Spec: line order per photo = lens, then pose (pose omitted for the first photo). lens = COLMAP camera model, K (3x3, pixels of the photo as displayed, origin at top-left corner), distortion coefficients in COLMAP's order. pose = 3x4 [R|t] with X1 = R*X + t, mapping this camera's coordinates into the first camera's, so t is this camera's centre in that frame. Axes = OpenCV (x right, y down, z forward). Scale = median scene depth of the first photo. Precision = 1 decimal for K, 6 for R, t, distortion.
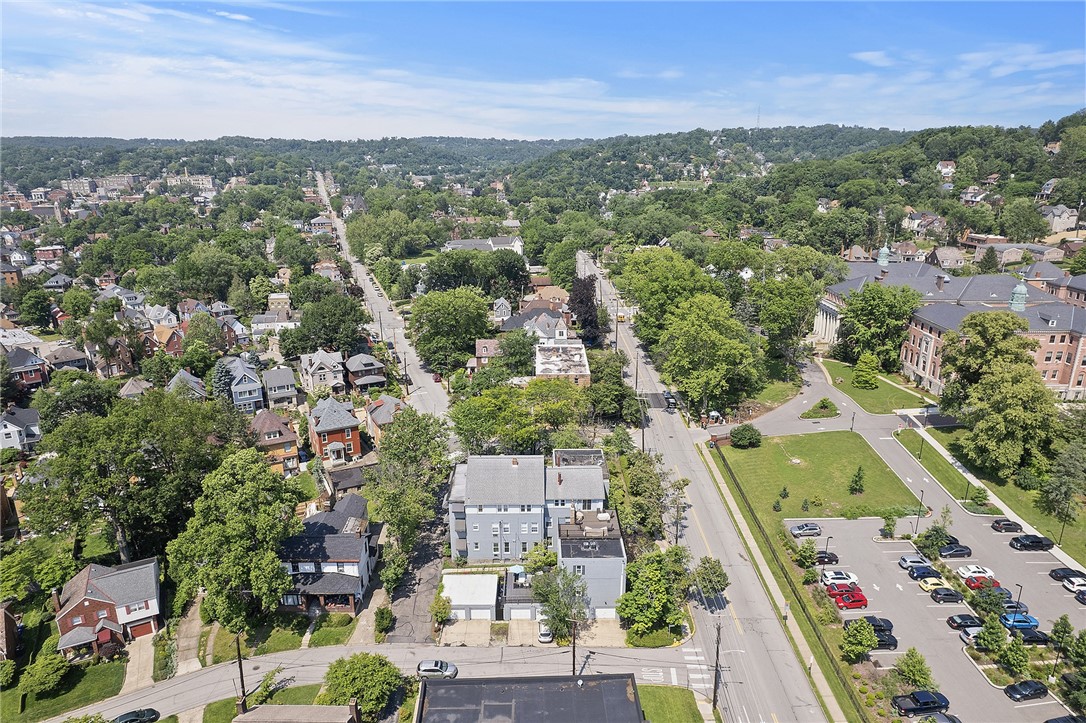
lens RADIAL K [[698.6, 0, 543.0], [0, 698.6, 361.5], [0, 0, 1]] dist [-0.086215, 0.083276]
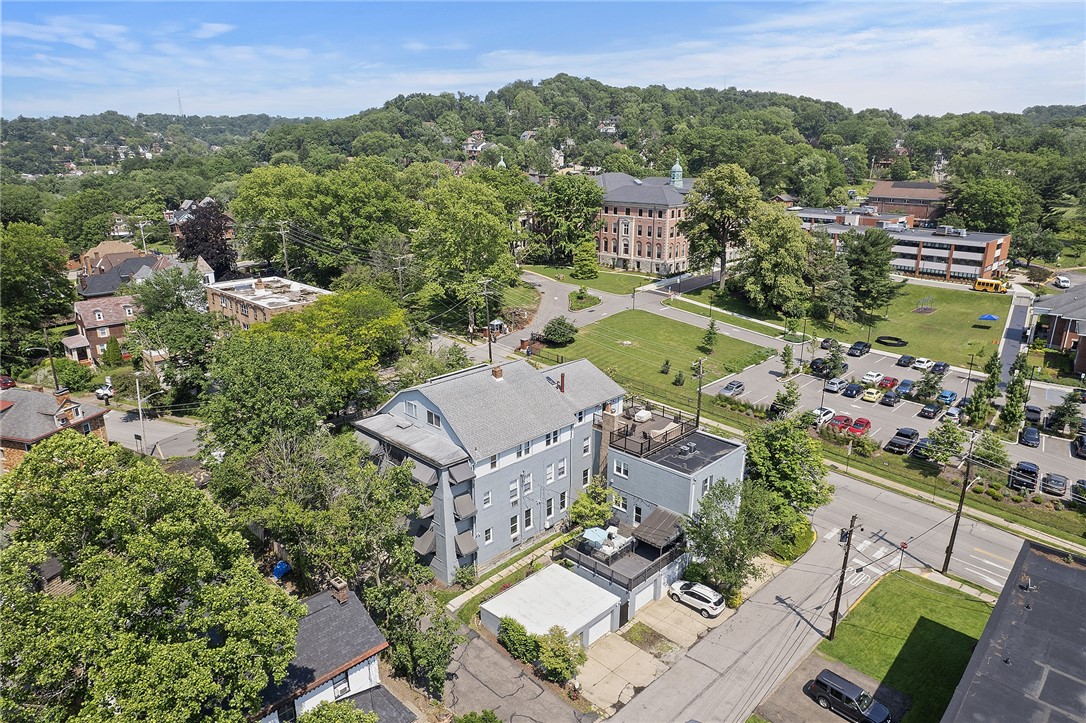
lens RADIAL K [[698.6, 0, 543.0], [0, 698.6, 361.5], [0, 0, 1]] dist [-0.086215, 0.083276]
pose [[0.706917, -0.202881, 0.677575, -0.319424], [0.203946, 0.975758, 0.079387, 0.077726], [-0.677256, 0.082069, 0.731156, 0.443150]]
